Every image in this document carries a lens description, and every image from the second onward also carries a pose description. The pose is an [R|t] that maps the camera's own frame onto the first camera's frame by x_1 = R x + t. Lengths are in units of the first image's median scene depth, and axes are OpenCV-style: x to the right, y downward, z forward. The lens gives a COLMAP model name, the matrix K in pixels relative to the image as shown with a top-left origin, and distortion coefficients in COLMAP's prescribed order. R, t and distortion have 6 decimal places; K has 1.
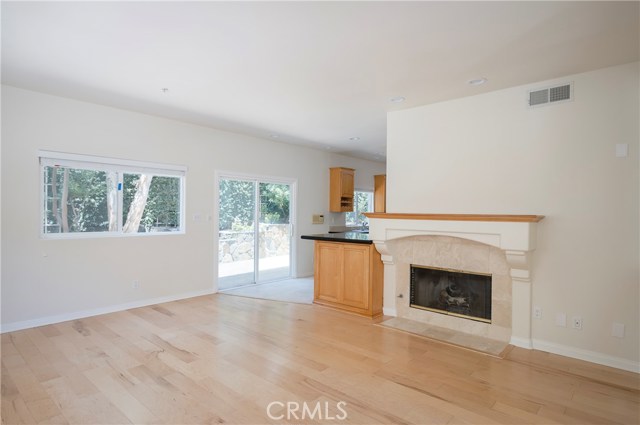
lens RADIAL K [[352.2, 0, 318.4], [0, 352.2, 212.1], [0, 0, 1]] dist [-0.030346, 0.014382]
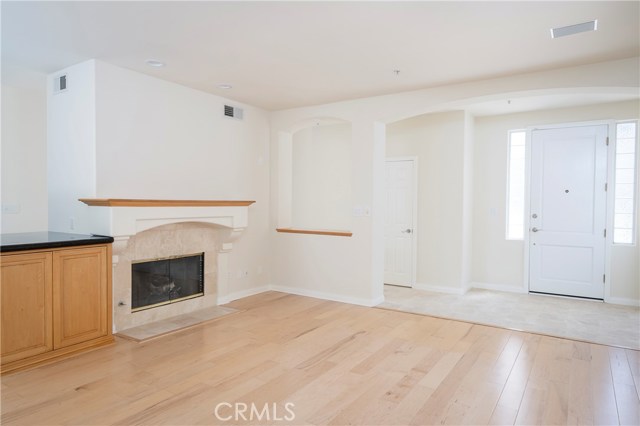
lens RADIAL K [[402.5, 0, 321.1], [0, 402.5, 211.0], [0, 0, 1]] dist [-0.000956, -0.000016]
pose [[-0.157843, -0.037067, 0.986768, -0.799042], [-0.010988, 0.999299, 0.035780, -0.009088], [-0.987403, -0.005195, -0.158140, 0.767753]]
